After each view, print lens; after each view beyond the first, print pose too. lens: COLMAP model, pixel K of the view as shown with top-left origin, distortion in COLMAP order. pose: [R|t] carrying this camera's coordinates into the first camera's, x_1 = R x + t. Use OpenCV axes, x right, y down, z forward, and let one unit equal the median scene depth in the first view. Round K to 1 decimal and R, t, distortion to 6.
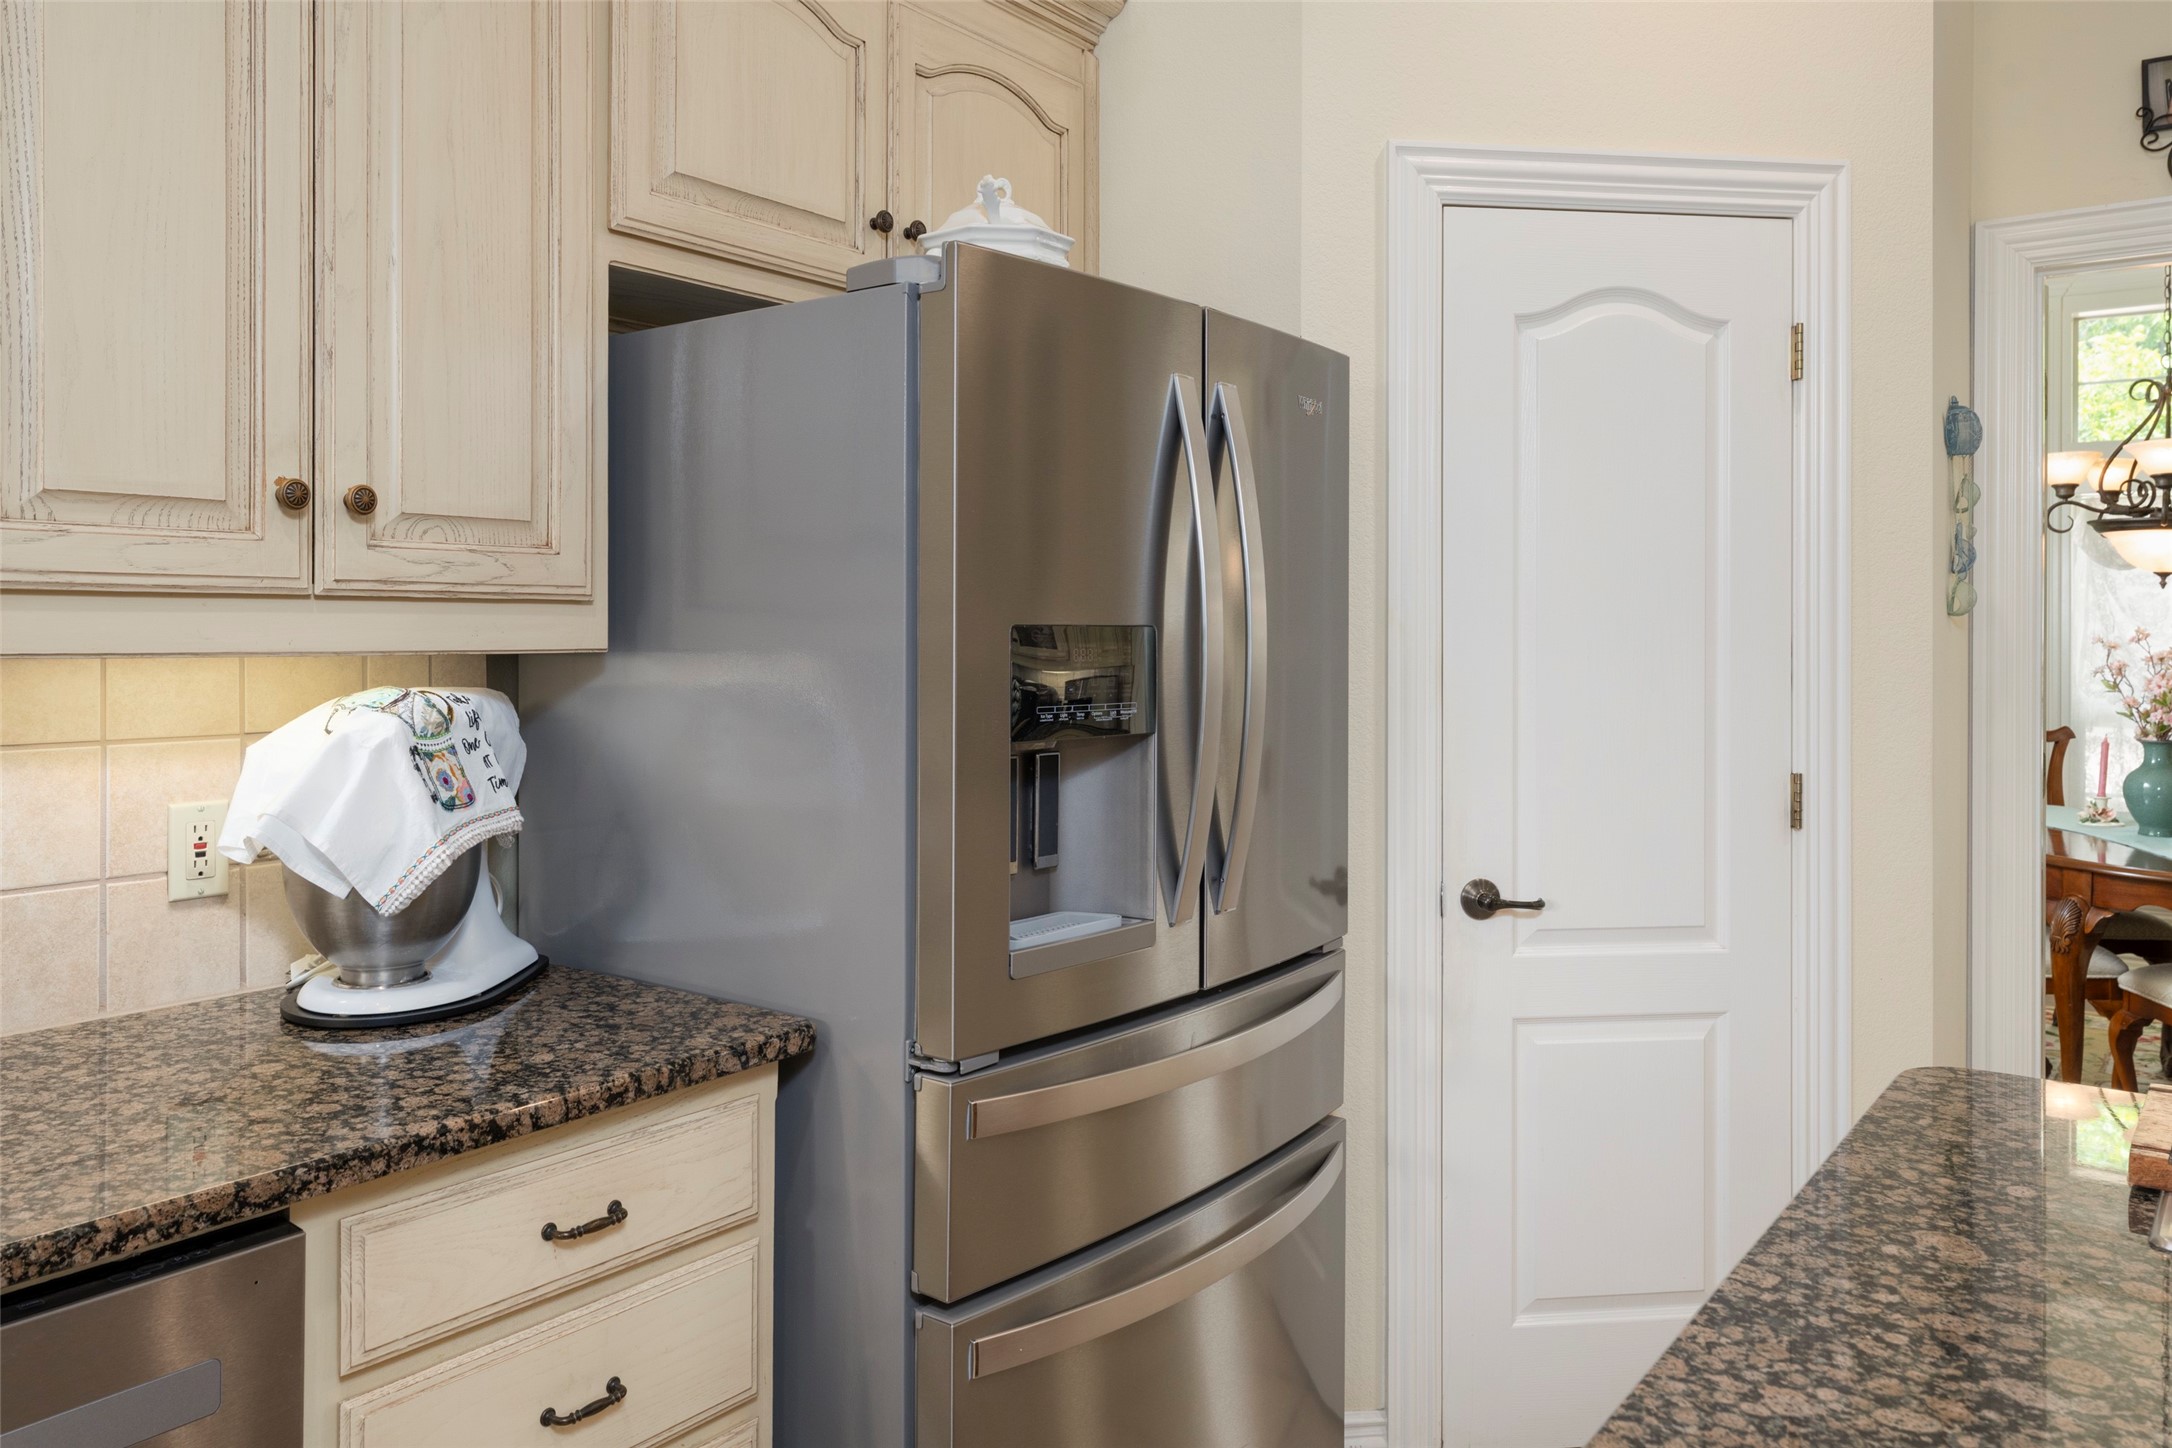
lens RADIAL K [[1619.7, 0, 1010.6], [0, 1619.7, 646.5], [0, 0, 1]] dist [-0.003199, 0.007638]
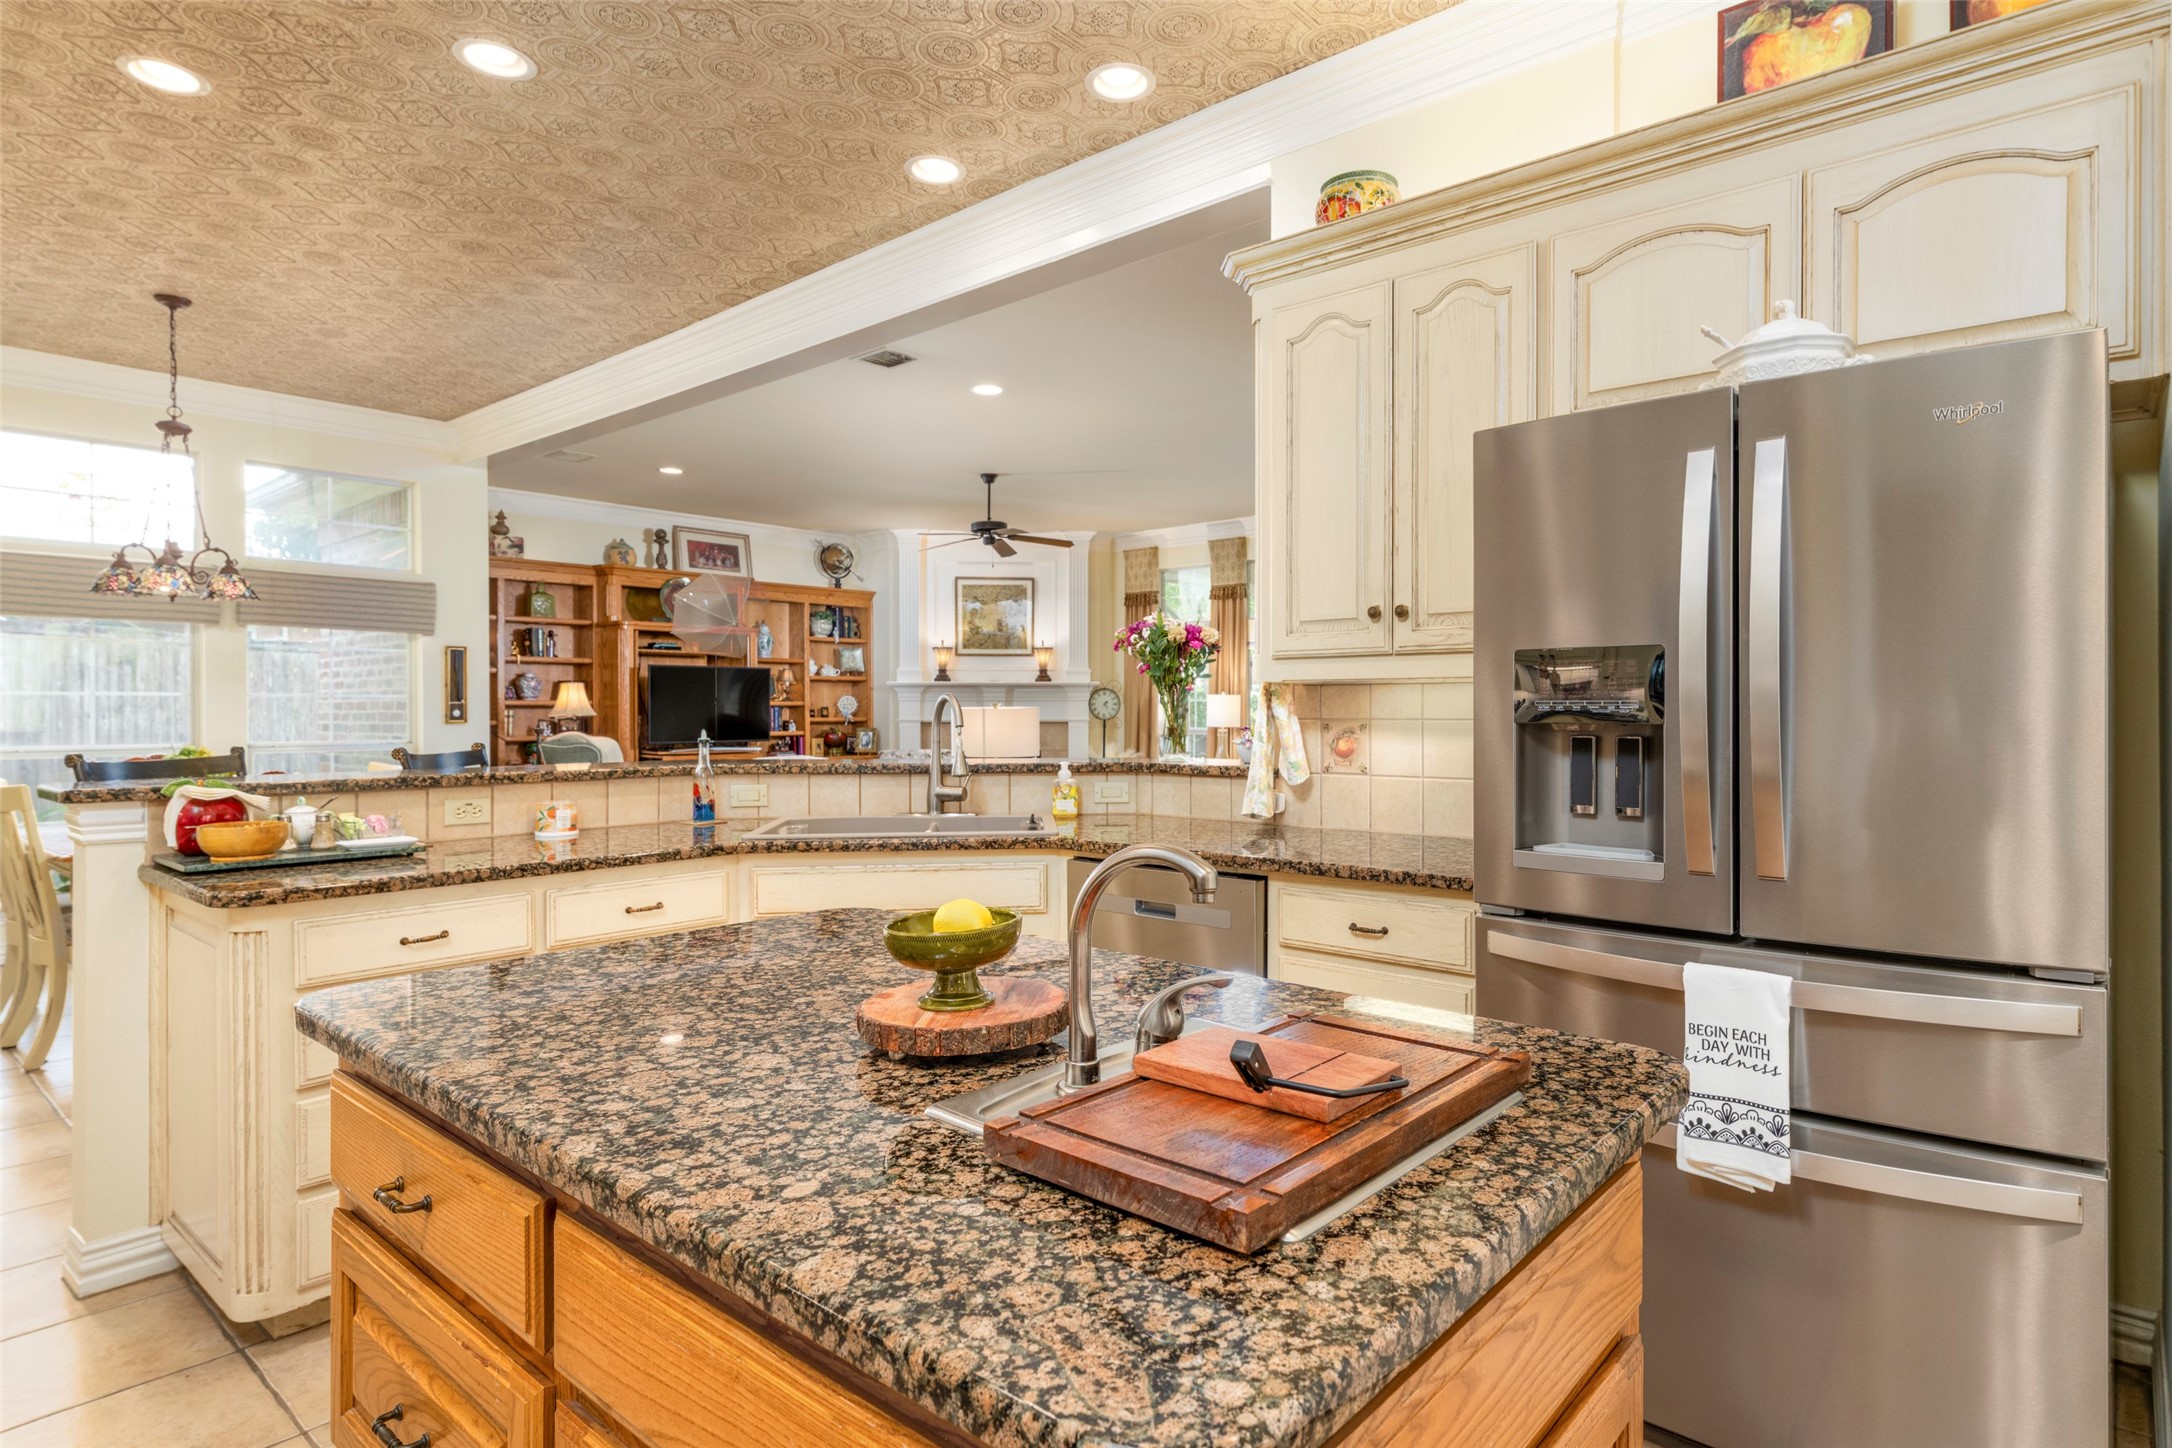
lens RADIAL K [[1197.1, 0, 1102.3], [0, 1197.1, 713.1], [0, 0, 1]] dist [0.019025, -0.005949]
pose [[-0.059483, -0.000033, -0.998229, 1.179068], [-0.000679, 1.000000, 0.000008, 0.048338], [0.998229, 0.000679, -0.059483, 0.613400]]
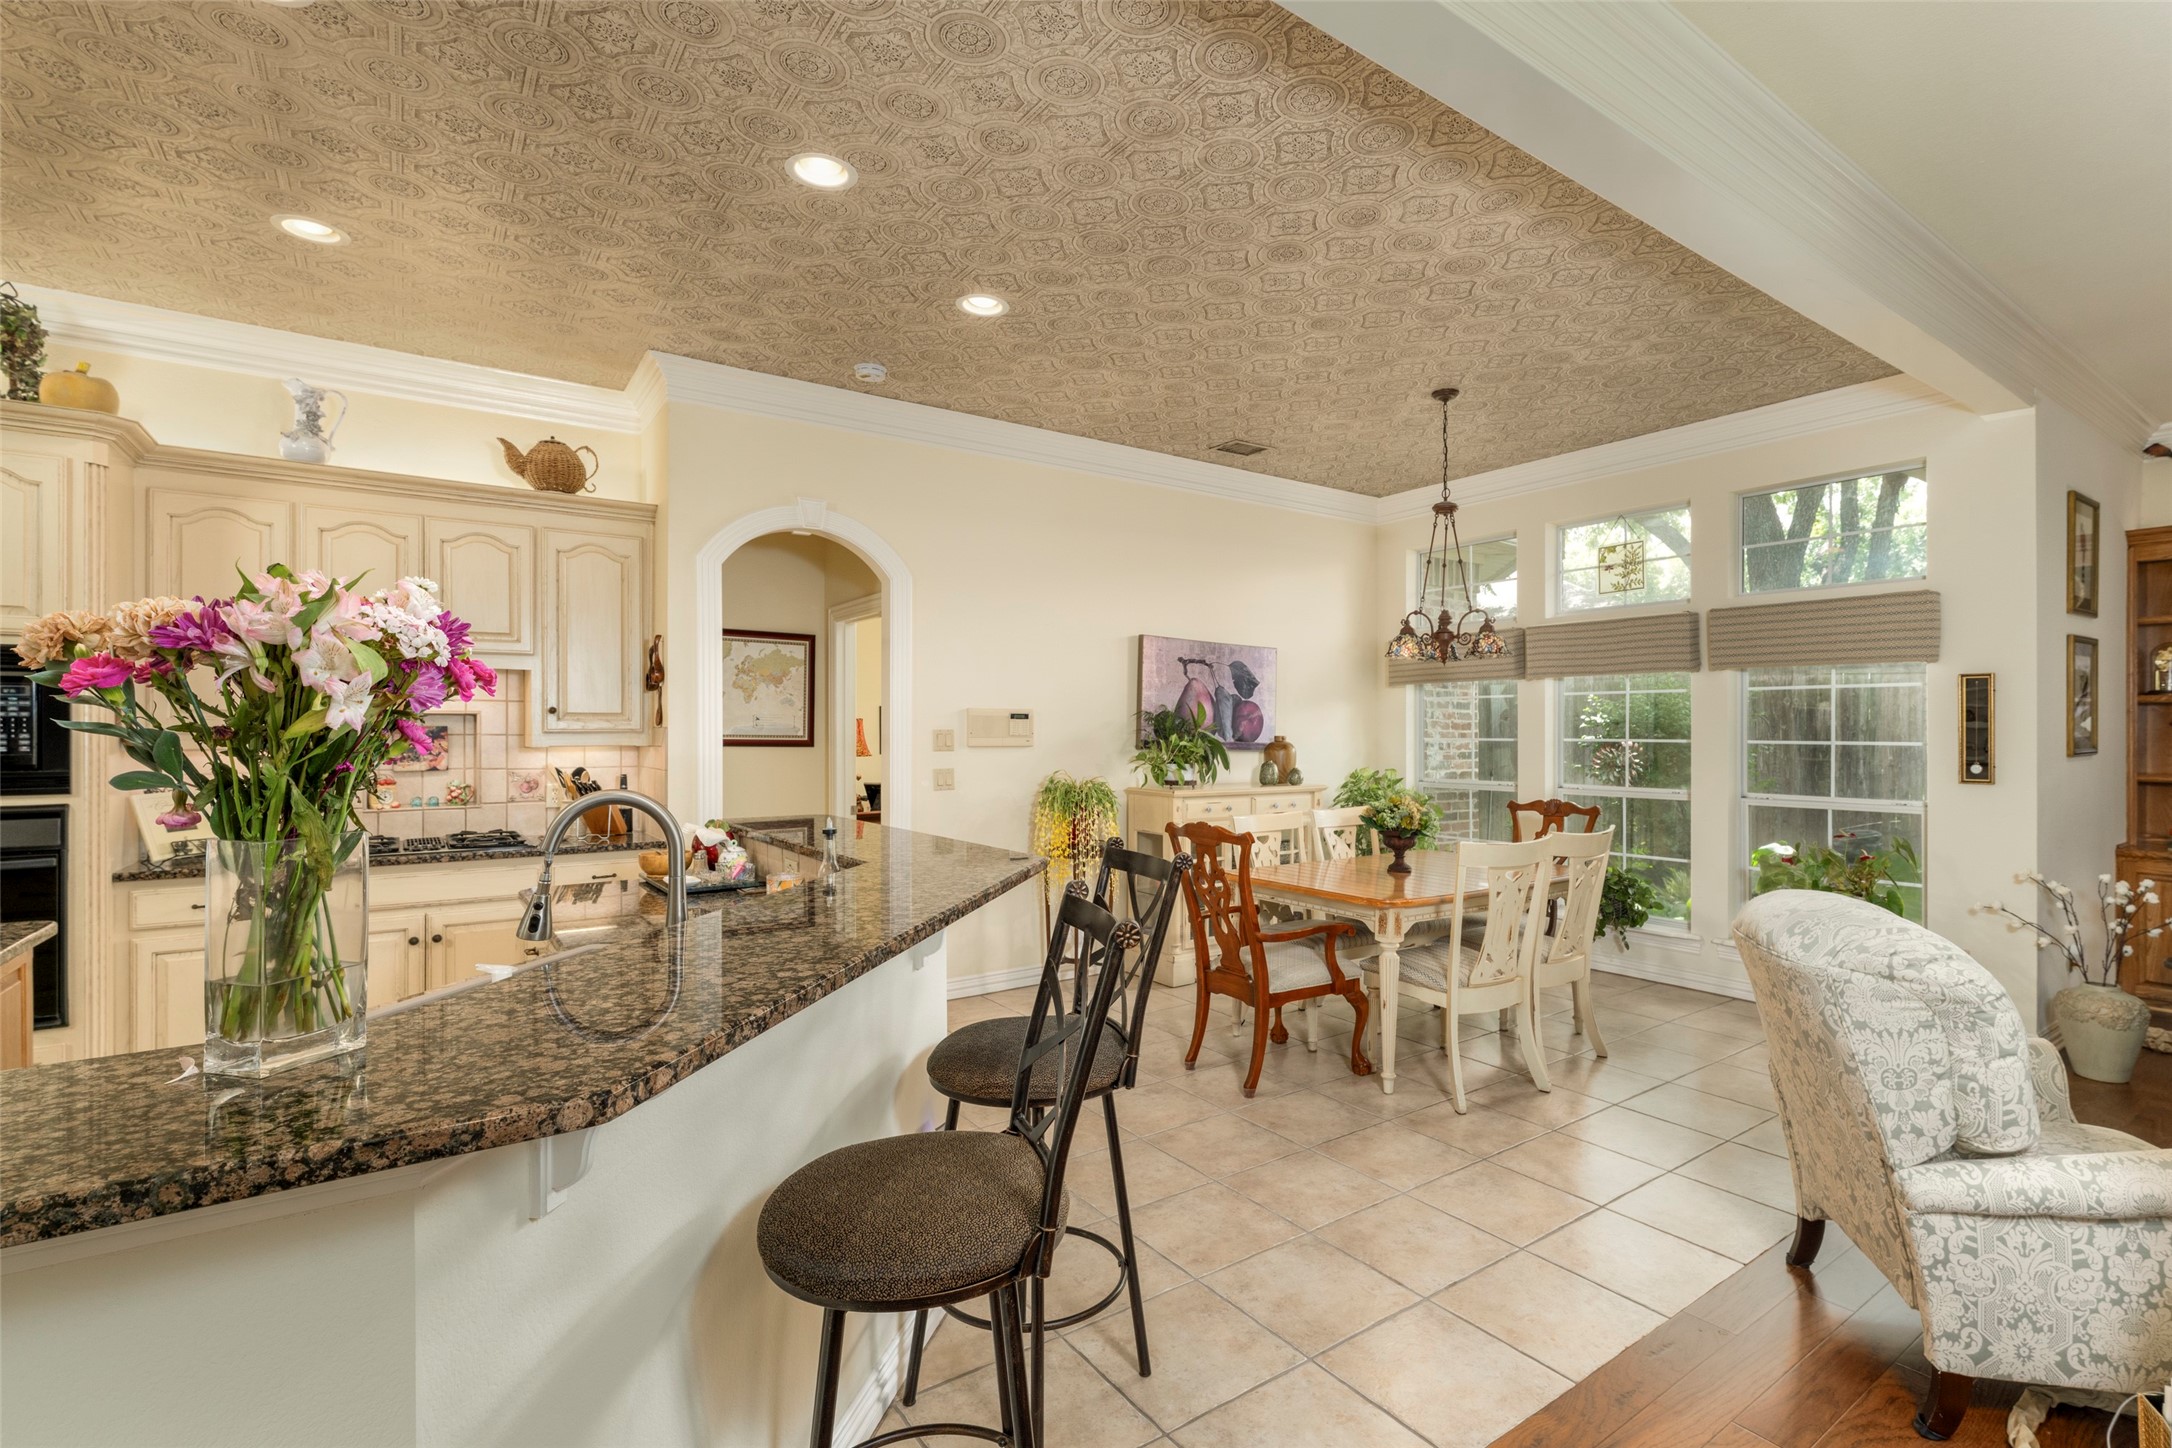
lens RADIAL K [[1011.3, 0, 1158.9], [0, 1011.3, 724.6], [0, 0, 1]] dist [0.004072, -0.001885]
pose [[-0.967500, 0.000492, 0.252869, -1.417100], [-0.001057, 0.999982, -0.005989, -0.036945], [-0.252867, -0.006062, -0.967482, 0.997287]]
